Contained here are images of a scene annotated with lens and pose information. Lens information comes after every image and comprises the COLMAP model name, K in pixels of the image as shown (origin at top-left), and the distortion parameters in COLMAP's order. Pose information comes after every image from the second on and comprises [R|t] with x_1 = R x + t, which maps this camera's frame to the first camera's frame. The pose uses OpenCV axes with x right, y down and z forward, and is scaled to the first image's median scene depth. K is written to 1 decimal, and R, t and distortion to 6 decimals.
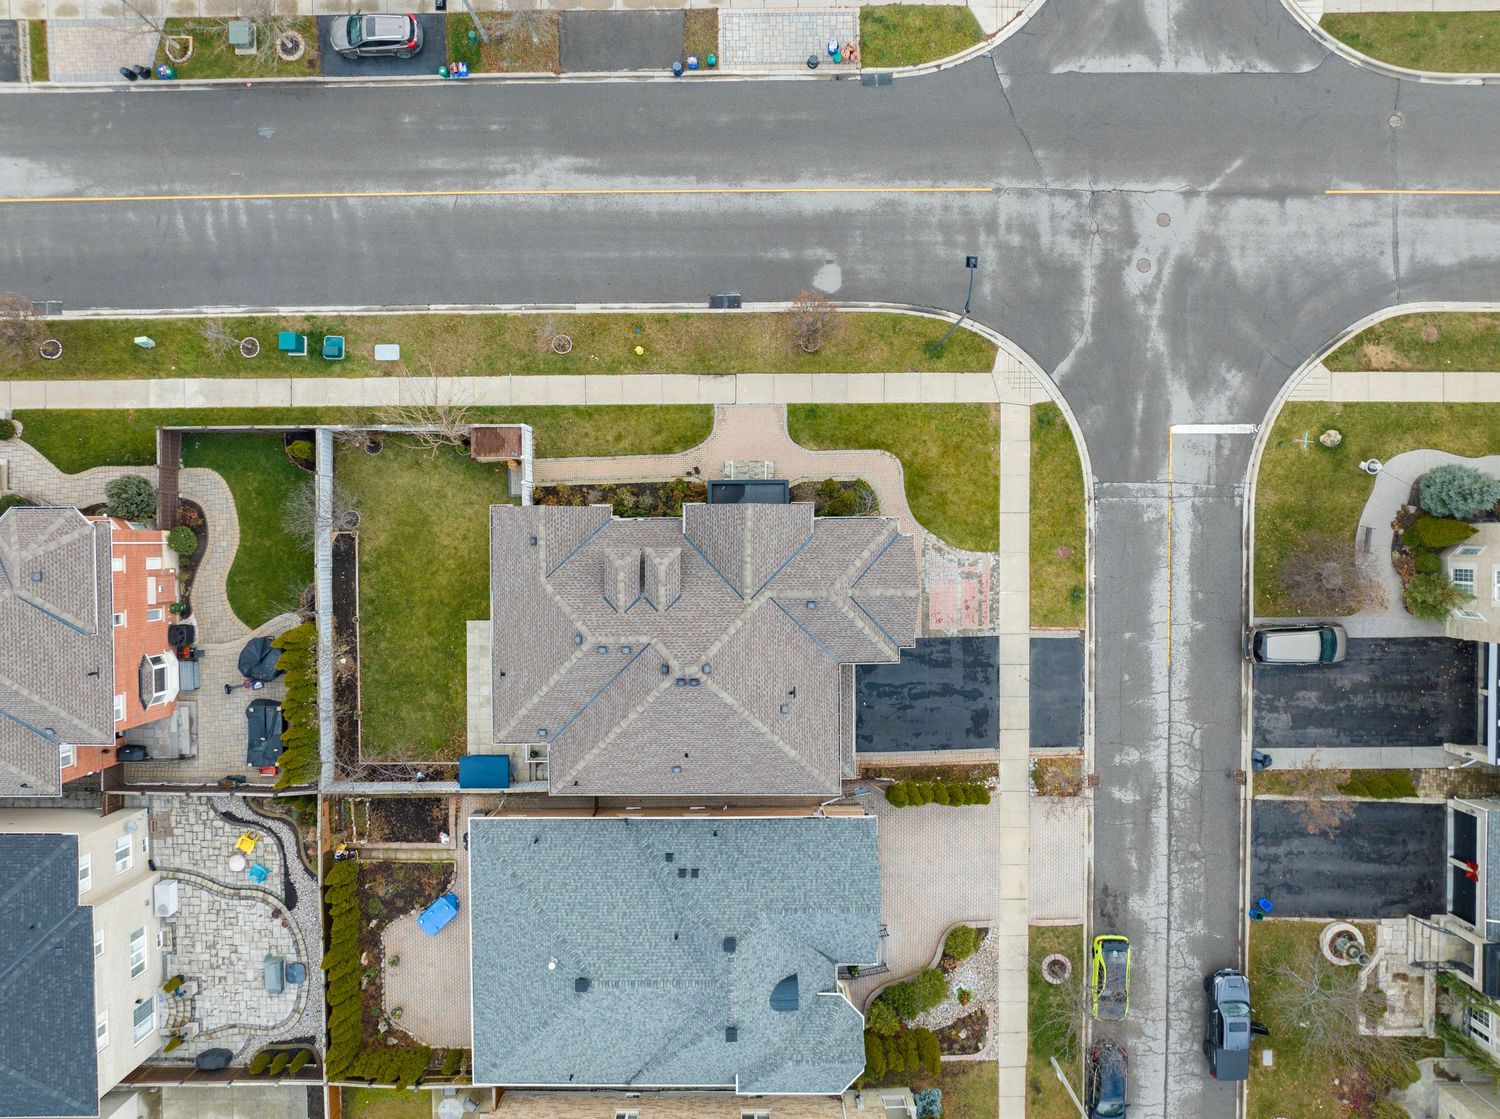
lens RADIAL K [[1058.1, 0, 746.3], [0, 1058.1, 555.8], [0, 0, 1]] dist [-0.042417, 0.007929]
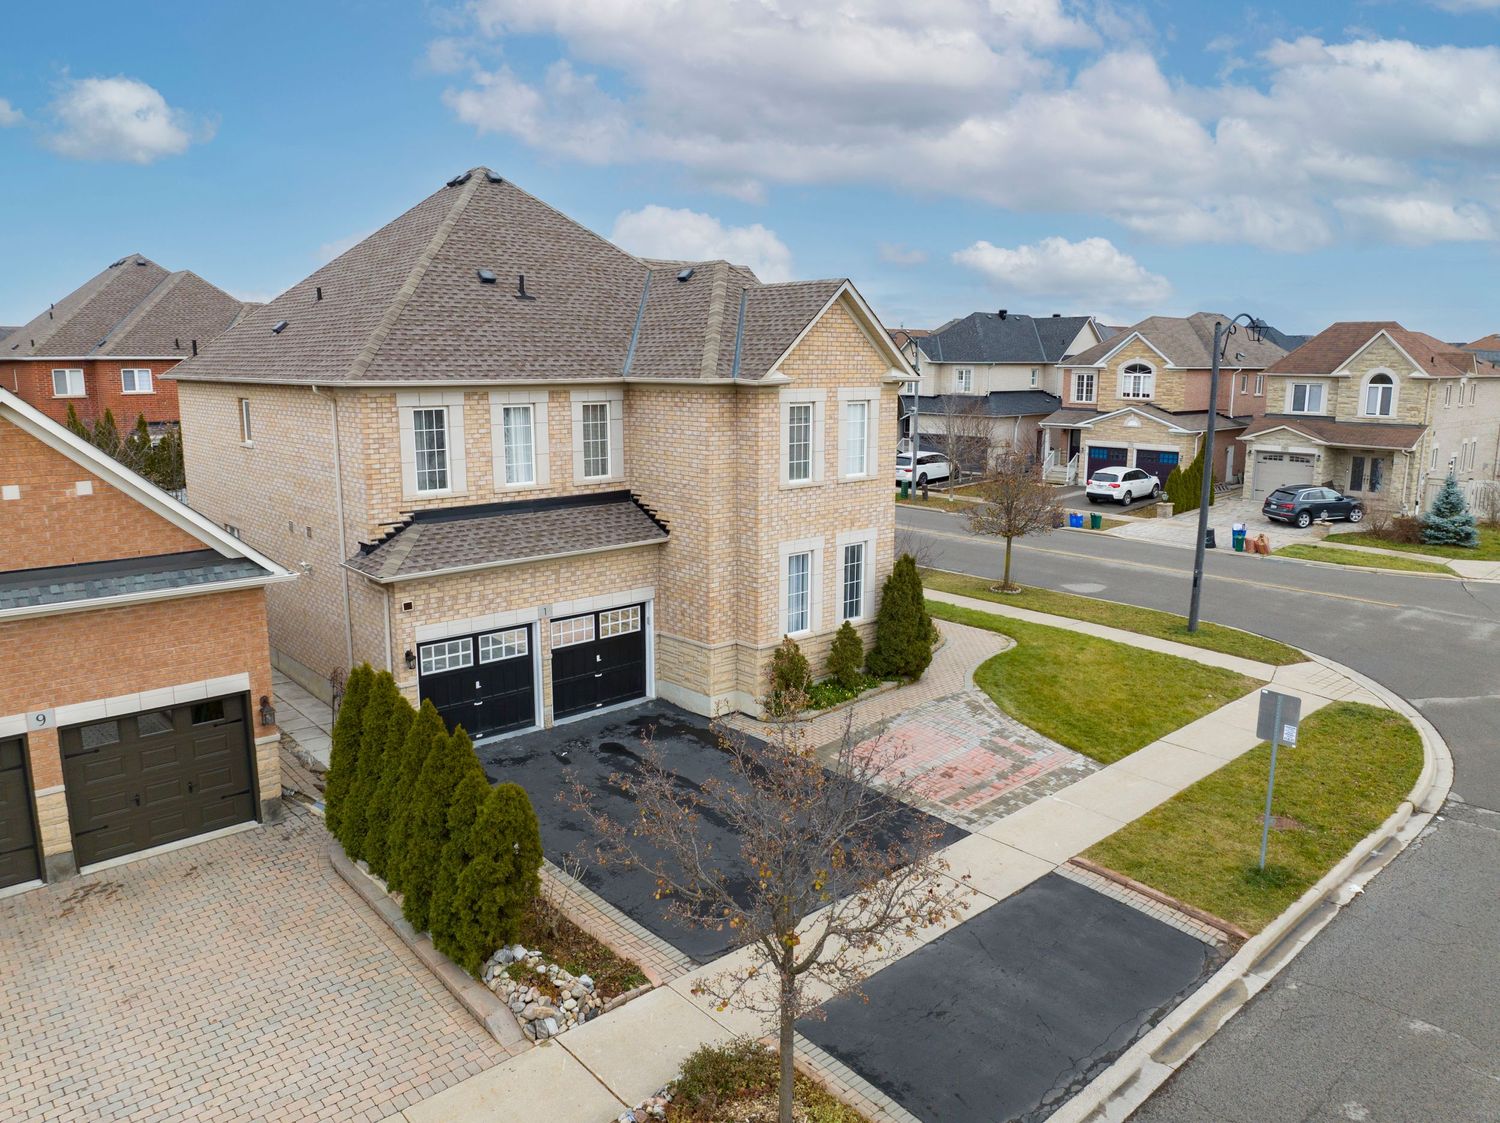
lens RADIAL K [[1058.1, 0, 746.3], [0, 1058.1, 557.8], [0, 0, 1]] dist [-0.042417, 0.007929]
pose [[0.665714, 0.145058, -0.731972, 0.420485], [-0.745965, 0.104366, -0.657757, 0.332376], [-0.019020, 0.983903, 0.177686, 0.869529]]
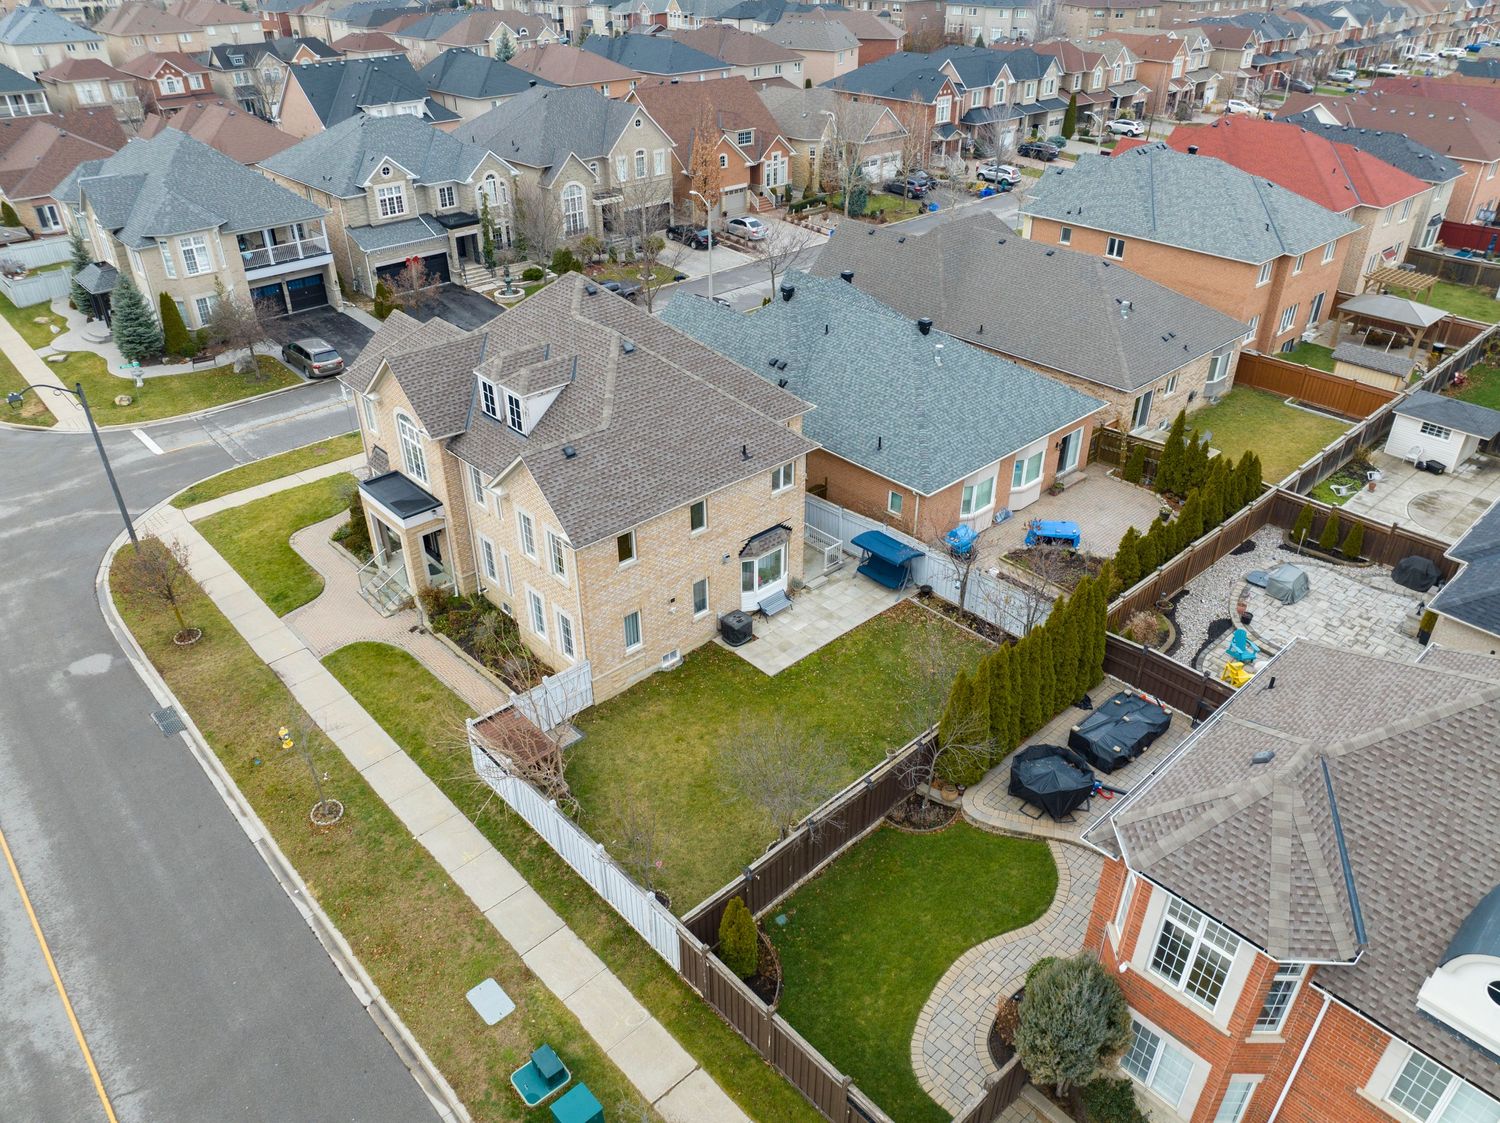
lens RADIAL K [[1058.1, 0, 746.3], [0, 1058.1, 557.8], [0, 0, 1]] dist [-0.042417, 0.007929]
pose [[-0.670595, -0.380230, 0.636968, -0.658976], [0.741477, -0.369838, 0.559850, -0.303987], [0.022703, 0.847729, 0.529943, 0.566547]]
